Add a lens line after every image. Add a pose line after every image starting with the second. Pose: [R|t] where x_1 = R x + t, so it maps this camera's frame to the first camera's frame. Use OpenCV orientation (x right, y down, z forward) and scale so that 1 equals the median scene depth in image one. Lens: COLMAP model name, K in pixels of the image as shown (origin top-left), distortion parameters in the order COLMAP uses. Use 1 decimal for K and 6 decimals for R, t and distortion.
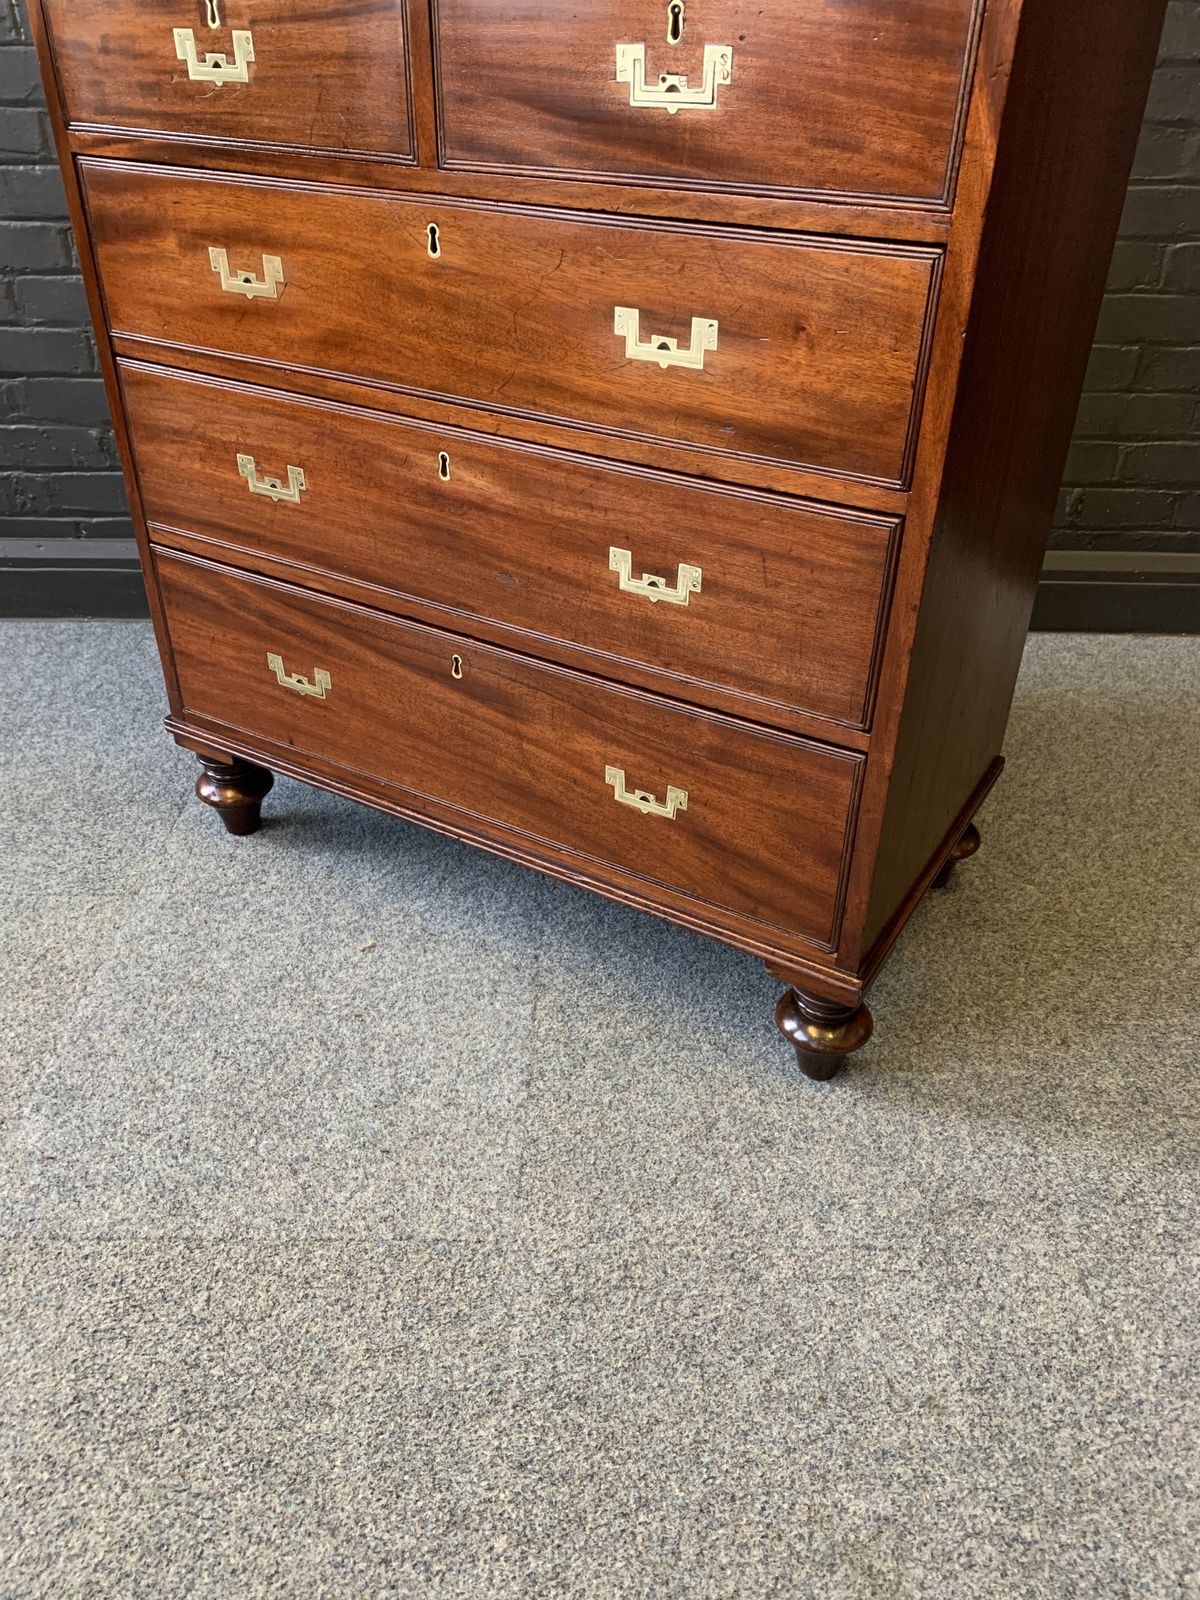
lens RADIAL K [[1237.0, 0, 602.9], [0, 1237.0, 789.8], [0, 0, 1]] dist [0.035563, -0.063018]
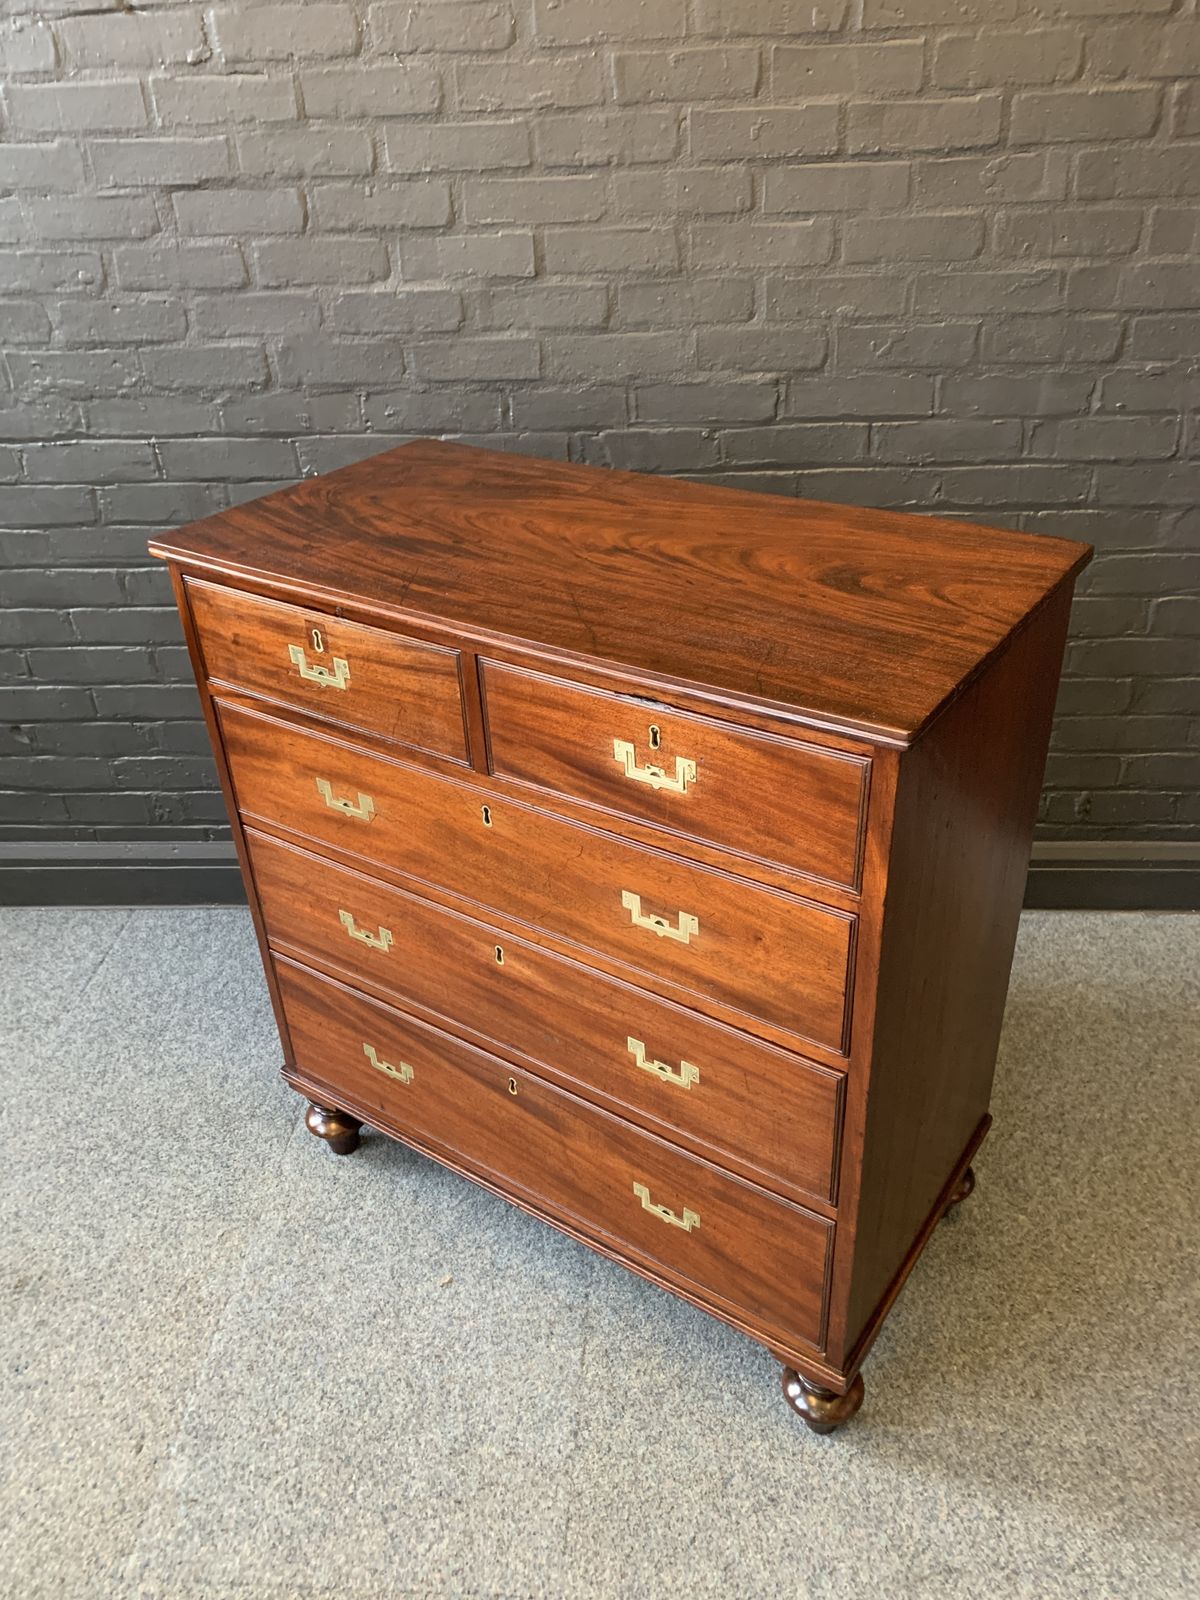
lens RADIAL K [[1243.3, 0, 604.0], [0, 1243.3, 784.3], [0, 0, 1]] dist [0.005252, 0.000773]
pose [[0.996651, -0.015018, -0.080381, 0.076190], [0.011861, 0.999145, -0.039615, -0.357054], [0.080908, 0.038529, 0.995977, -0.234865]]
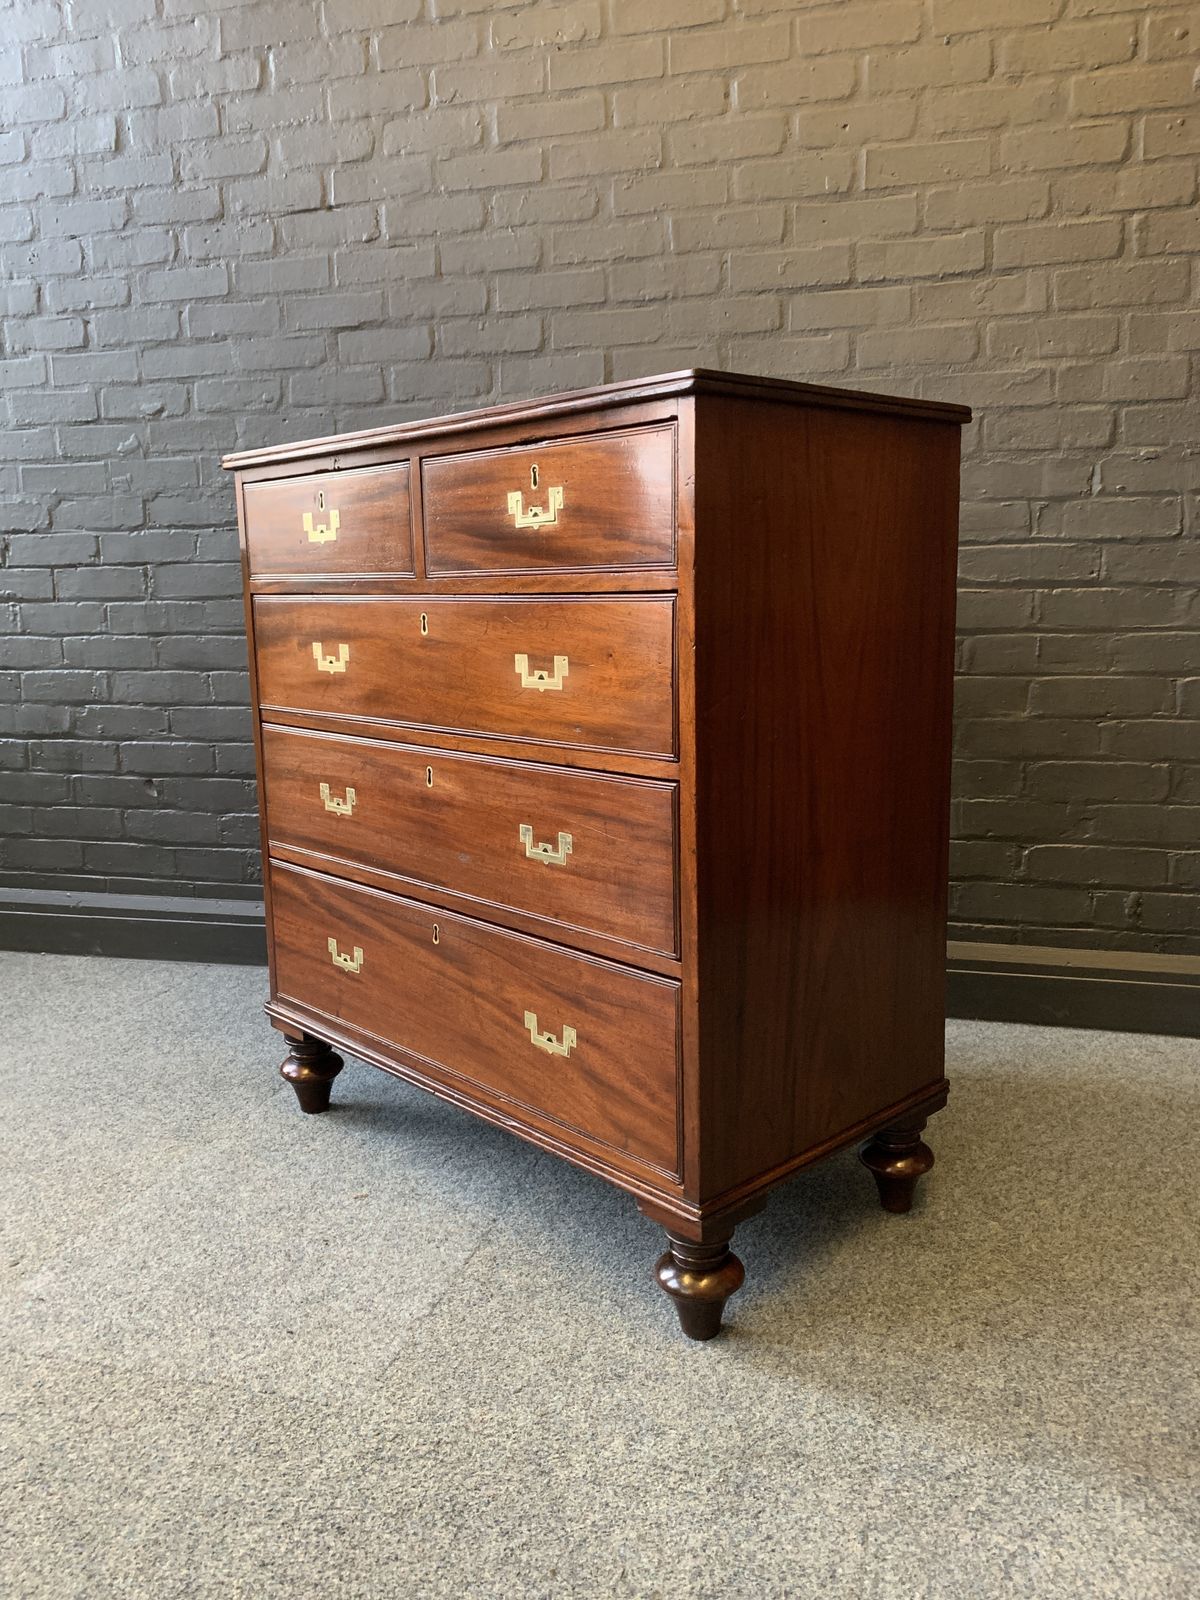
lens RADIAL K [[1242.6, 0, 605.3], [0, 1242.6, 774.2], [0, 0, 1]] dist [0.001299, 0.006089]
pose [[0.962431, 0.011212, -0.271294, 0.399006], [-0.120694, 0.912679, -0.390449, 0.228365], [0.243227, 0.408524, 0.879744, -0.143977]]
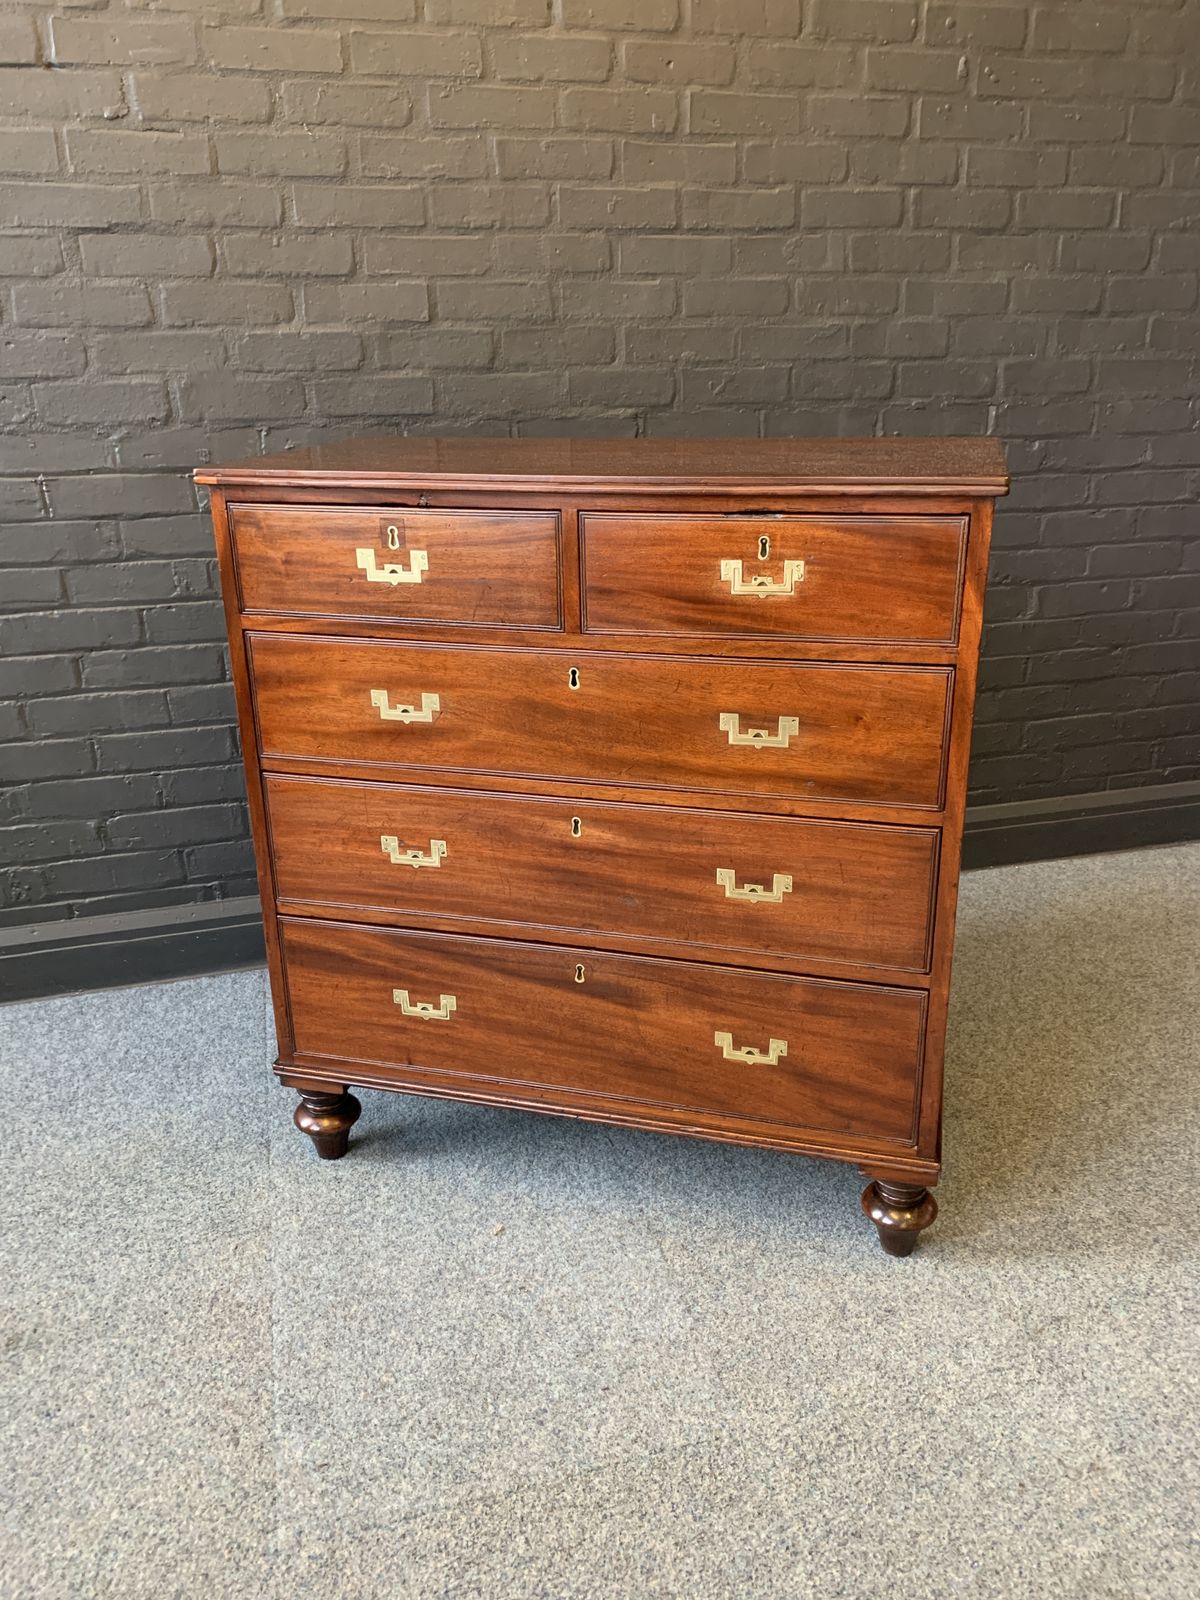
lens RADIAL K [[1242.4, 0, 611.6], [0, 1242.4, 775.7], [0, 0, 1]] dist [0.006703, 0.001200]
pose [[0.961814, -0.117008, 0.247431, -0.387573], [0.171235, 0.962486, -0.210472, -0.023618], [-0.213522, 0.244804, 0.945769, -0.273493]]
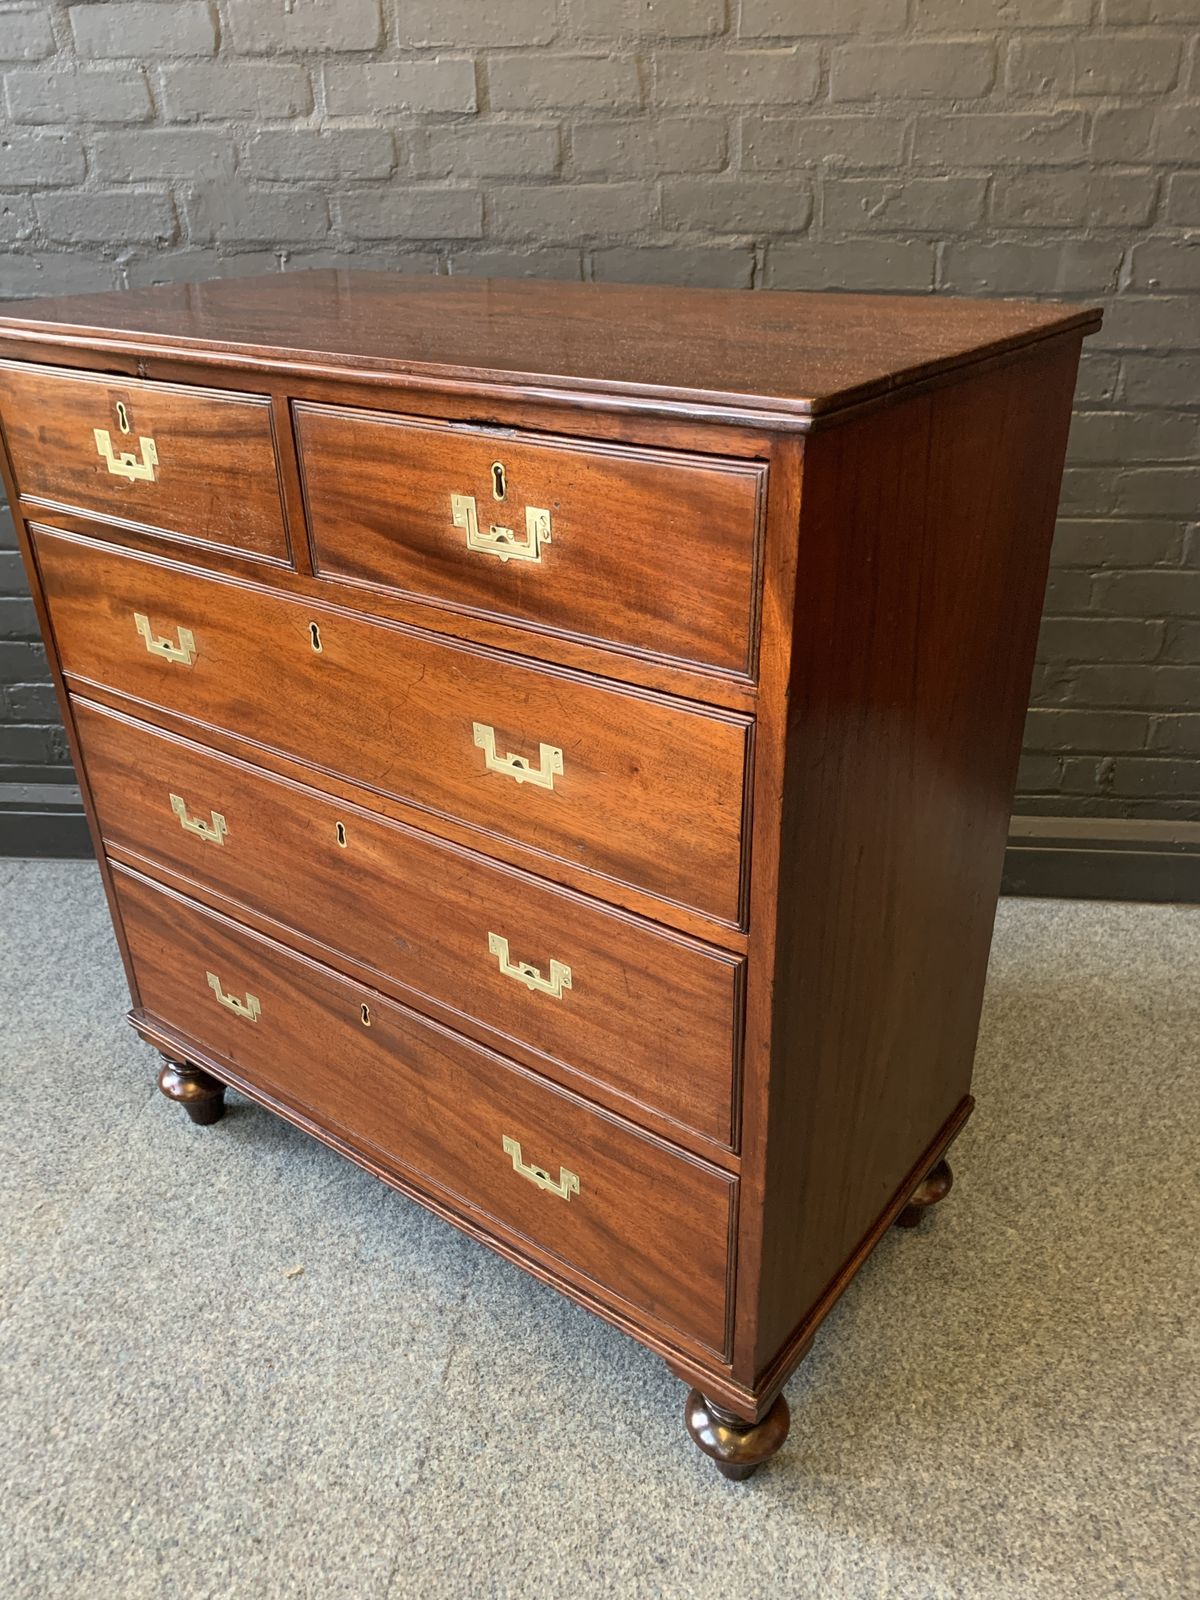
lens RADIAL K [[1244.0, 0, 612.3], [0, 1244.0, 796.7], [0, 0, 1]] dist [0.000578, 0.004127]
pose [[0.994130, 0.020241, -0.106284, 0.180787], [-0.030160, 0.995249, -0.092568, -0.191213], [0.103905, 0.095230, 0.990018, 0.028728]]
